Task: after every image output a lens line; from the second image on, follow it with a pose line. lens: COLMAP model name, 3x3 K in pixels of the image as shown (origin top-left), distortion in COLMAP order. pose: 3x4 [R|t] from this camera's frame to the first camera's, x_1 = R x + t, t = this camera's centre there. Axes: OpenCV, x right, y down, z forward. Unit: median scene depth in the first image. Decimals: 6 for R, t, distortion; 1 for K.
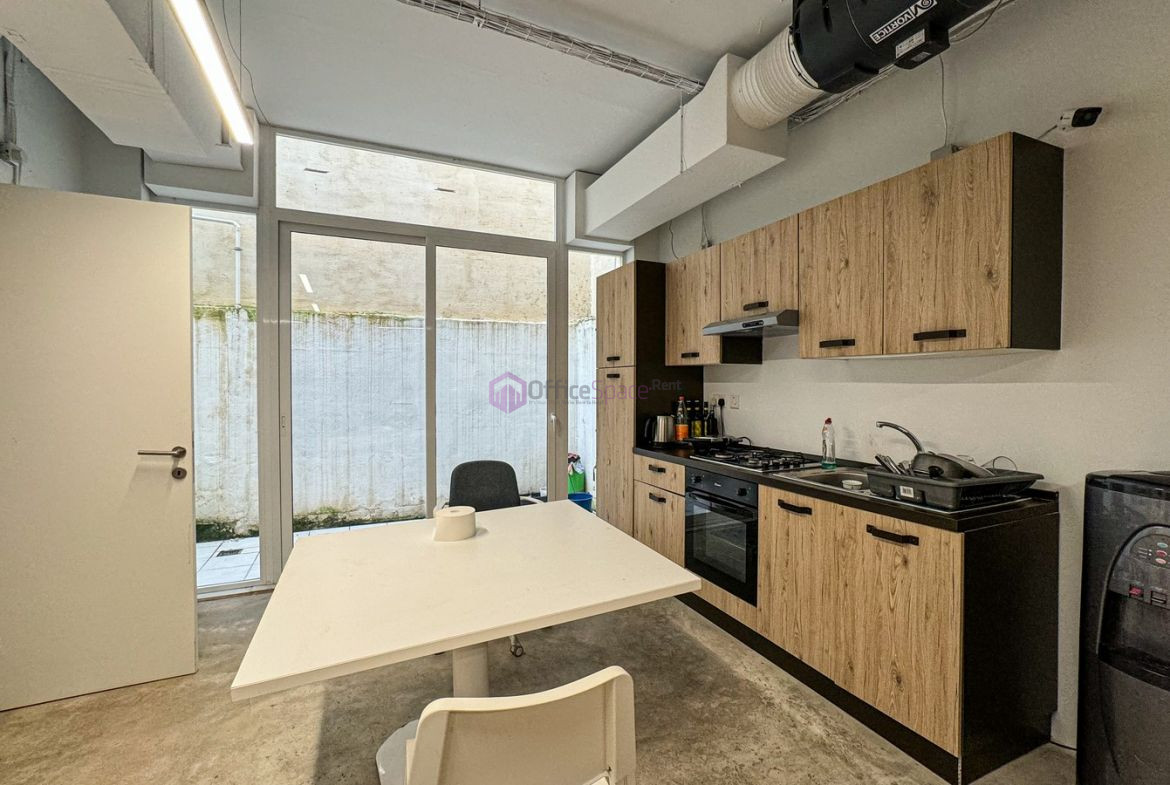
lens RADIAL K [[510.0, 0, 586.9], [0, 510.0, 390.2], [0, 0, 1]] dist [-0.003589, 0.002612]
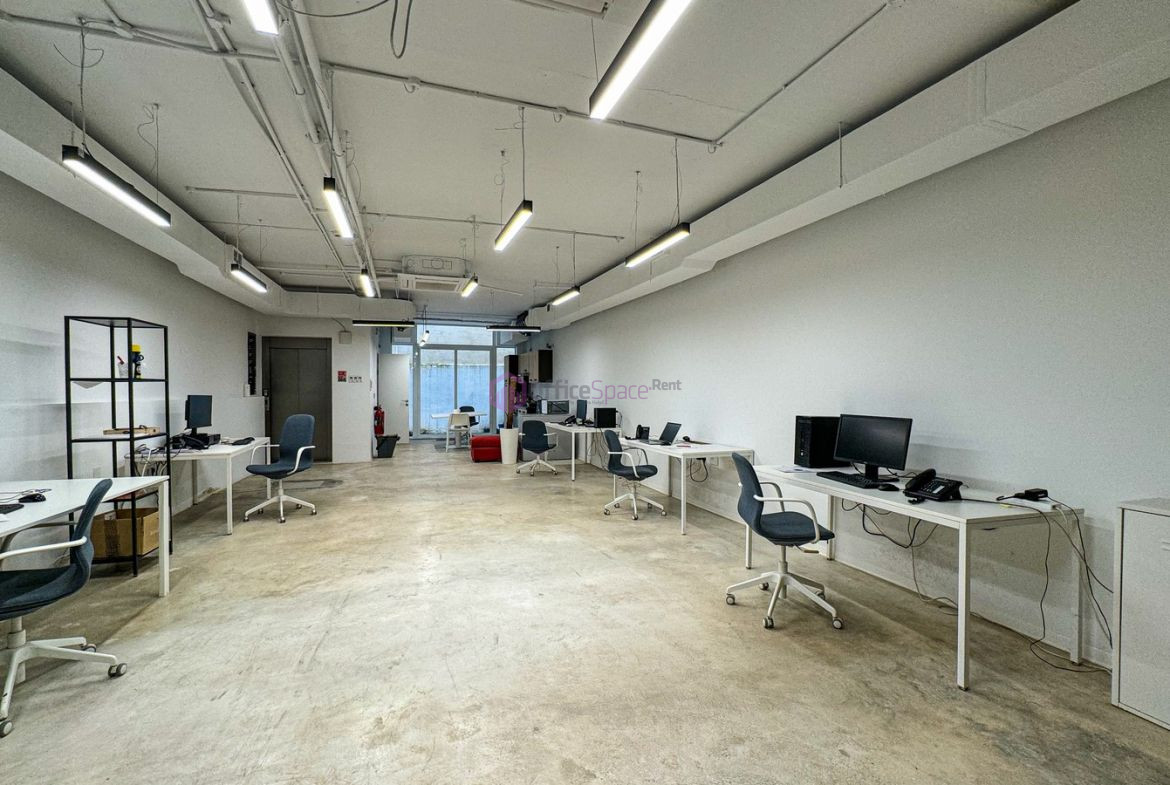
lens RADIAL K [[510.0, 0, 582.2], [0, 510.0, 395.0], [0, 0, 1]] dist [-0.003589, 0.002612]
pose [[0.995802, 0.000476, -0.091532, 0.819462], [-0.000236, 0.999997, 0.002624, 0.017517], [0.091533, -0.002592, 0.995799, -2.242923]]
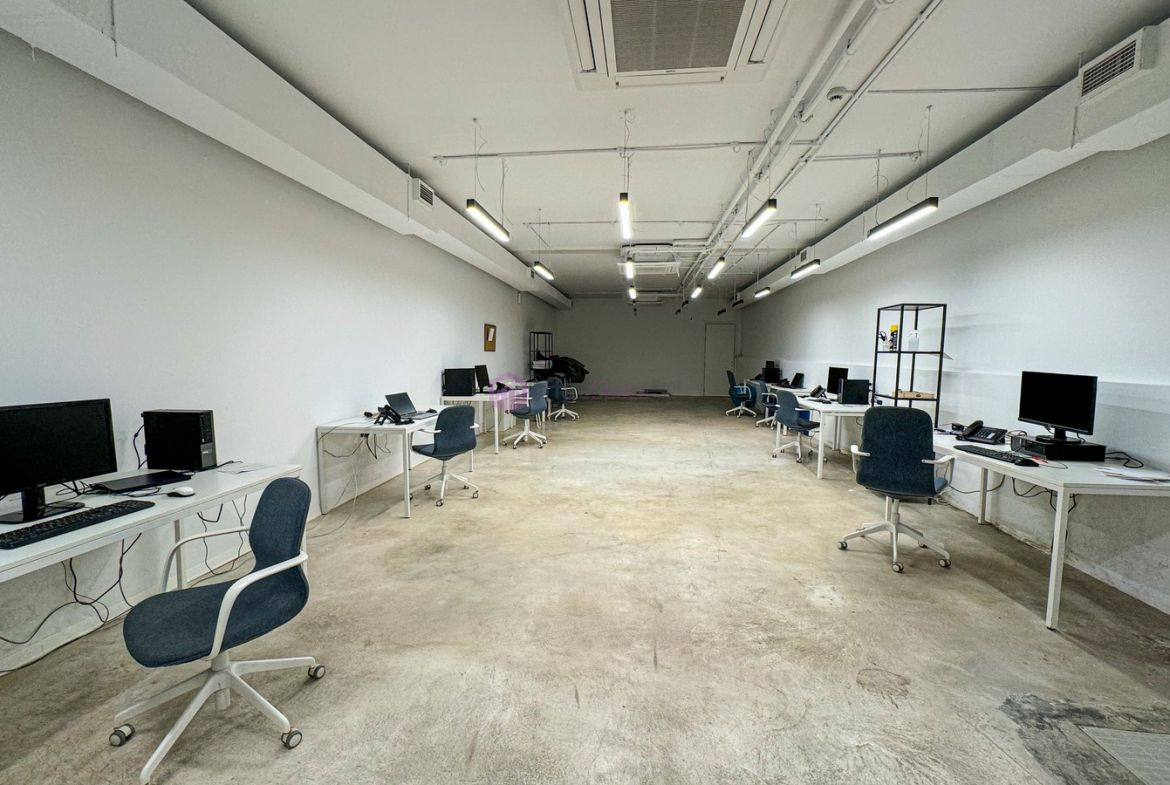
lens RADIAL K [[510.0, 0, 584.2], [0, 510.0, 395.2], [0, 0, 1]] dist [-0.003589, 0.002612]
pose [[-0.859815, -0.053675, 0.507776, -1.258930], [-0.008405, 0.995813, 0.091032, -0.045862], [-0.510536, 0.074003, -0.856666, 3.082094]]
